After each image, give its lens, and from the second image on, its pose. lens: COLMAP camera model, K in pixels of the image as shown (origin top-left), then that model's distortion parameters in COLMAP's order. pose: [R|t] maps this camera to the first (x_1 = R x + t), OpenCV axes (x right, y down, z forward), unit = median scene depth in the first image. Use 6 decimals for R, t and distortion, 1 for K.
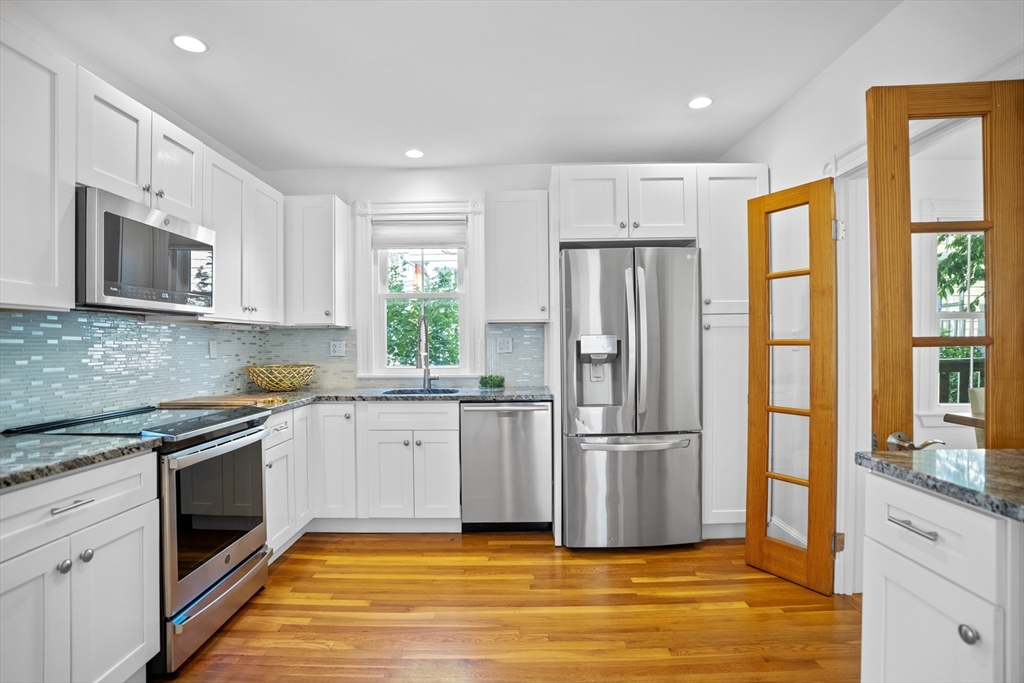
lens RADIAL K [[497.0, 0, 509.9], [0, 497.0, 344.0], [0, 0, 1]] dist [-0.047003, 0.010609]
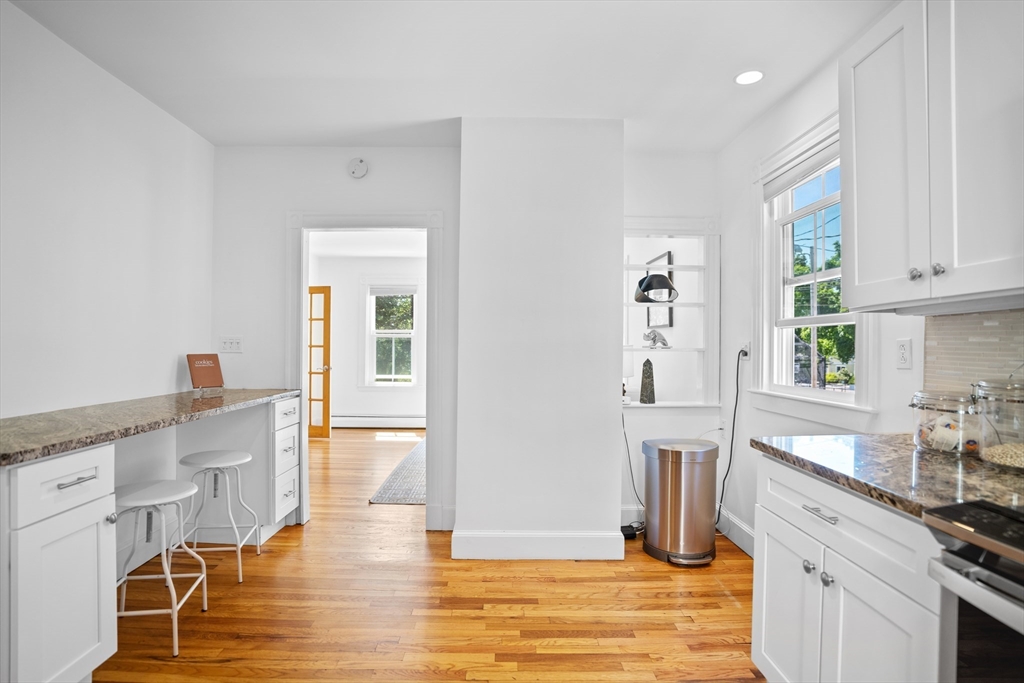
lens RADIAL K [[497.0, 0, 511.1], [0, 497.0, 339.5], [0, 0, 1]] dist [-0.047003, 0.010609]
pose [[-0.999513, -0.002008, -0.031154, -0.161966], [-0.001644, 0.999930, -0.011704, 0.001140], [0.031175, -0.011647, -0.999446, 1.199436]]
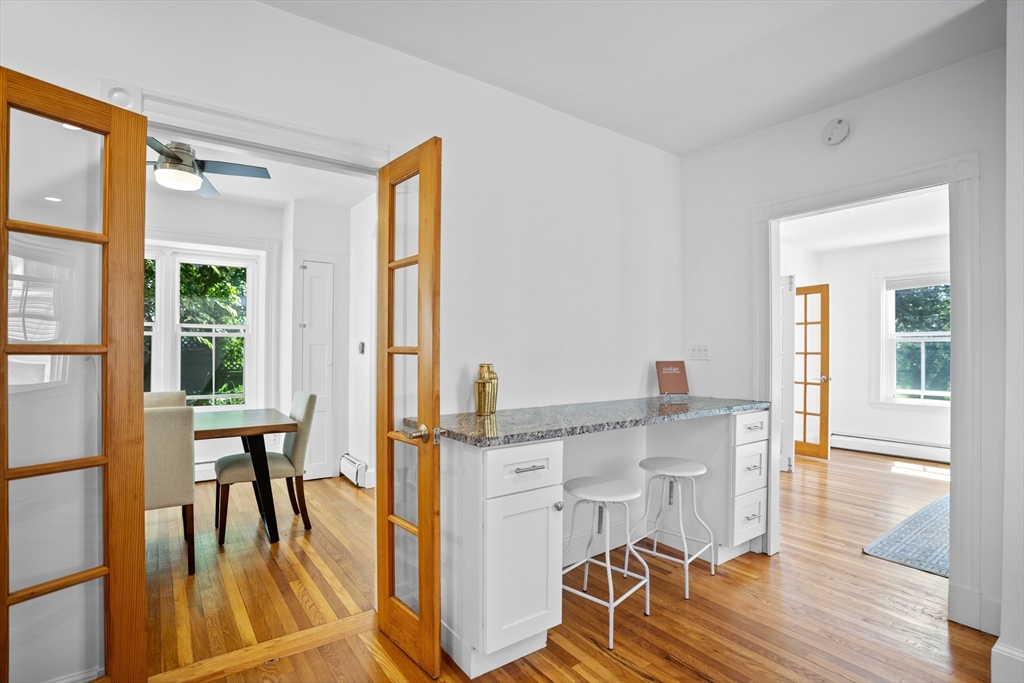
lens RADIAL K [[497.0, 0, 509.4], [0, 497.0, 347.8], [0, 0, 1]] dist [-0.047003, 0.010609]
pose [[-0.596298, 0.007307, 0.802730, -0.214003], [0.000713, 0.999963, -0.008573, 0.000648], [-0.802763, -0.004539, -0.596281, 1.023277]]
